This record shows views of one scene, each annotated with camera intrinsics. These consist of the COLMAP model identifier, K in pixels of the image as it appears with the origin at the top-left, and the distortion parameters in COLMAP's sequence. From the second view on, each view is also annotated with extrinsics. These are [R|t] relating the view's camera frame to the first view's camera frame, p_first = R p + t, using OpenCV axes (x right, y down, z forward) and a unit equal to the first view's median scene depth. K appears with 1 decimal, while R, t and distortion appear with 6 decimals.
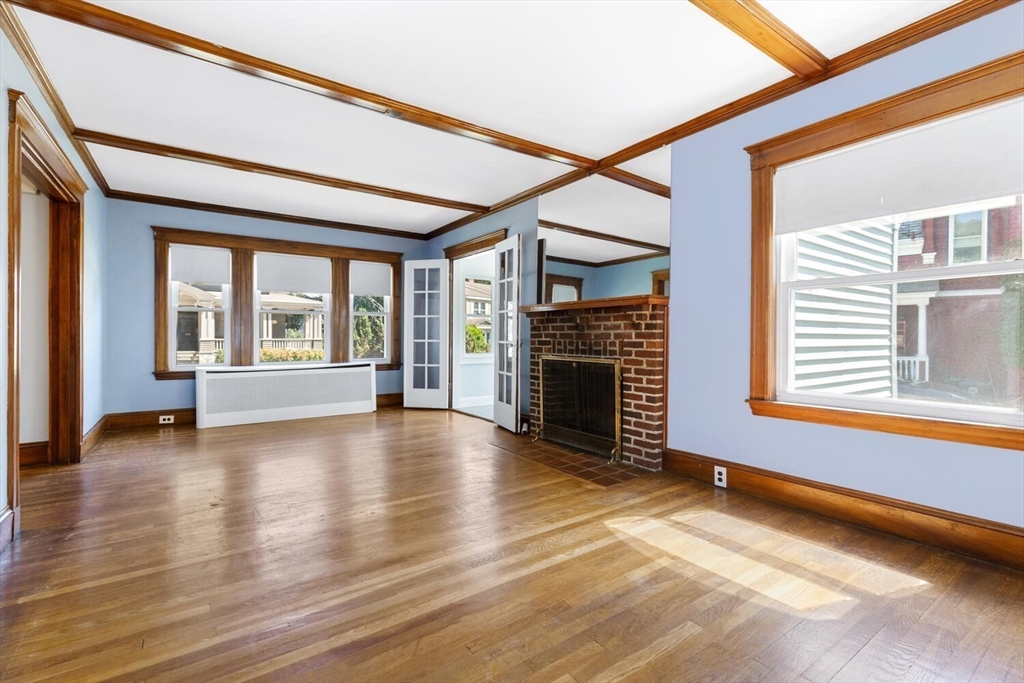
lens RADIAL K [[458.1, 0, 515.3], [0, 458.1, 350.1], [0, 0, 1]] dist [0.002030, 0.000144]
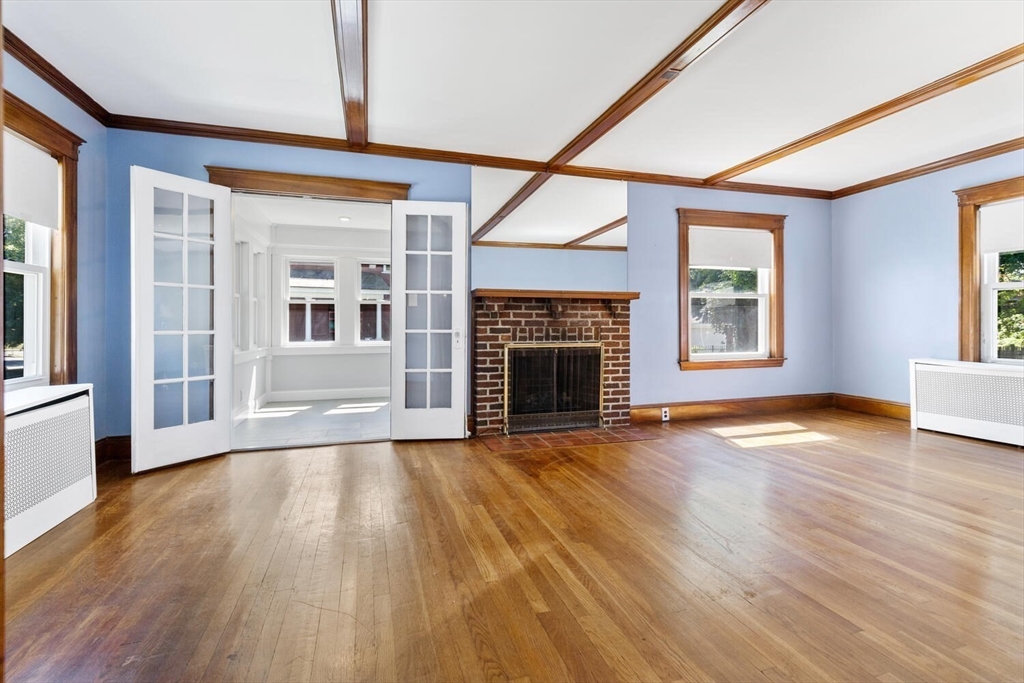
lens RADIAL K [[469.7, 0, 512.2], [0, 469.7, 325.2], [0, 0, 1]] dist [0.000963, -0.000066]
pose [[0.307257, -0.002554, 0.951623, -0.995129], [0.029316, 0.999547, -0.006783, -0.023432], [-0.951175, 0.029982, 0.307193, 0.812413]]
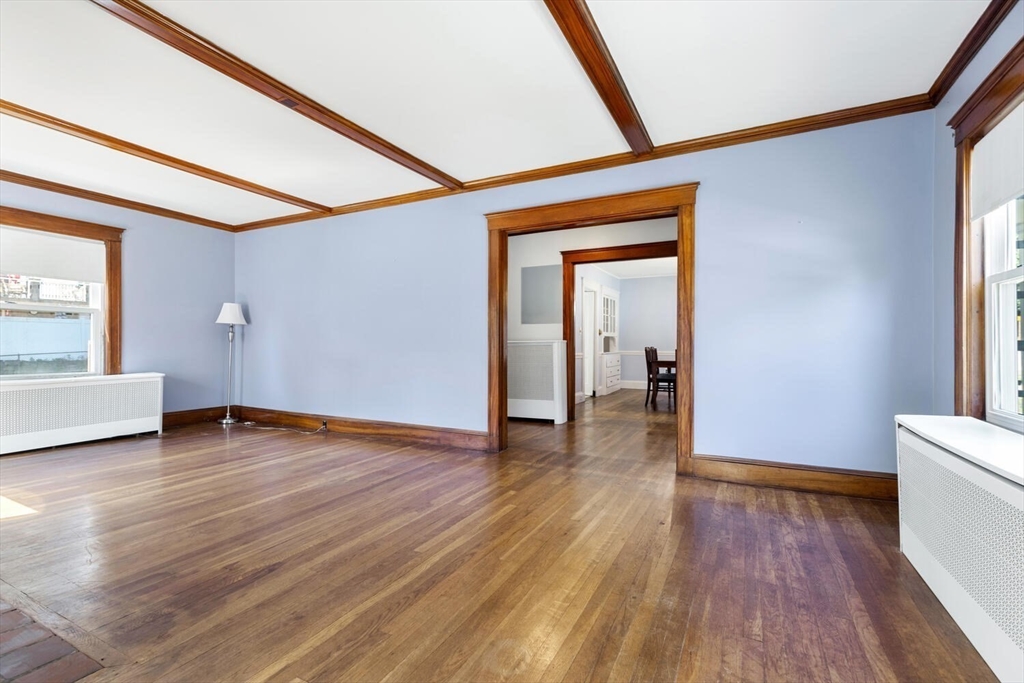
lens RADIAL K [[458.1, 0, 515.3], [0, 458.1, 350.1], [0, 0, 1]] dist [0.002030, 0.000144]
pose [[-0.884469, 0.001944, -0.466595, -0.194049], [-0.017243, 0.999172, 0.036850, -0.044251], [0.466280, 0.040638, -0.883703, 1.642327]]
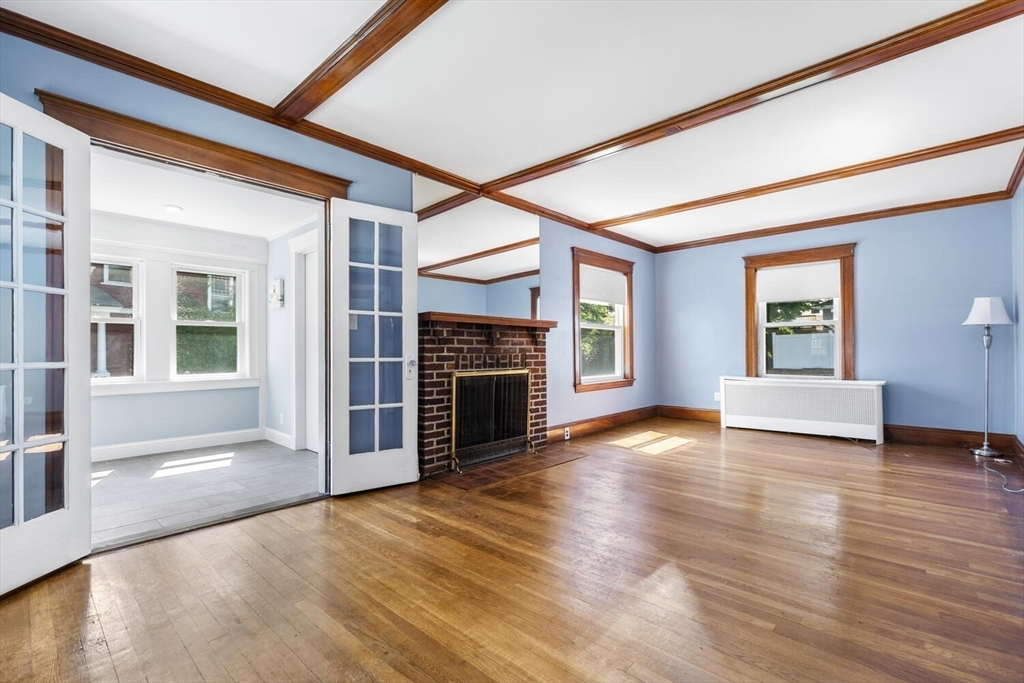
lens RADIAL K [[458.1, 0, 515.3], [0, 458.1, 350.1], [0, 0, 1]] dist [0.002030, 0.000144]
pose [[-0.212802, 0.002663, 0.977092, -0.951134], [0.031281, 0.999502, 0.004088, -0.036330], [-0.976594, 0.031435, -0.212780, 1.252586]]
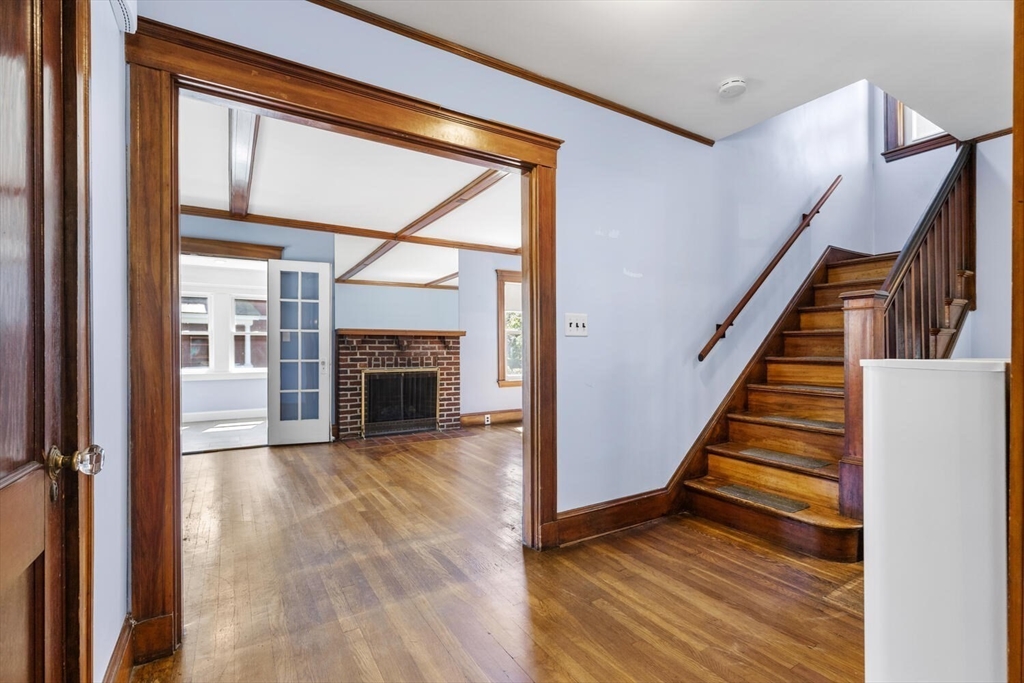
lens RADIAL K [[464.3, 0, 514.5], [0, 464.3, 352.1], [0, 0, 1]] dist [0.001389, -0.000042]
pose [[0.060349, -0.010682, 0.998120, -1.374711], [0.030863, 0.999485, 0.008831, -0.041103], [-0.997700, 0.030272, 0.060647, 0.600692]]
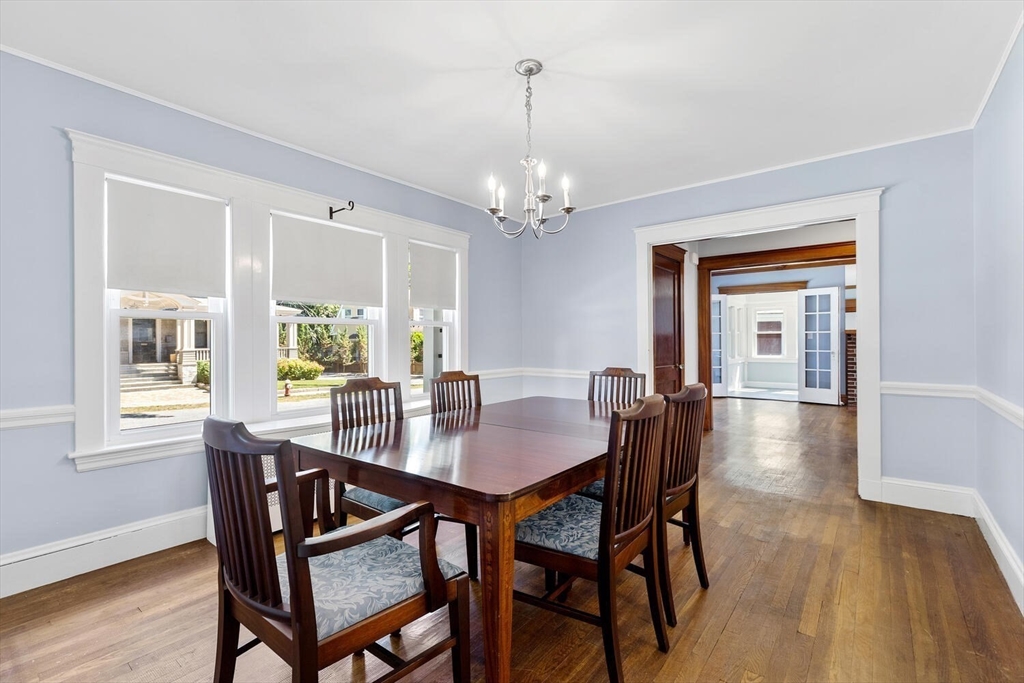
lens RADIAL K [[453.1, 0, 513.0], [0, 453.1, 339.2], [0, 0, 1]] dist [0.002845, 0.000396]
pose [[0.960936, -0.006613, 0.276692, -2.018471], [0.016228, 0.999341, -0.032474, -0.032236], [-0.276295, 0.035696, 0.960410, -0.348791]]
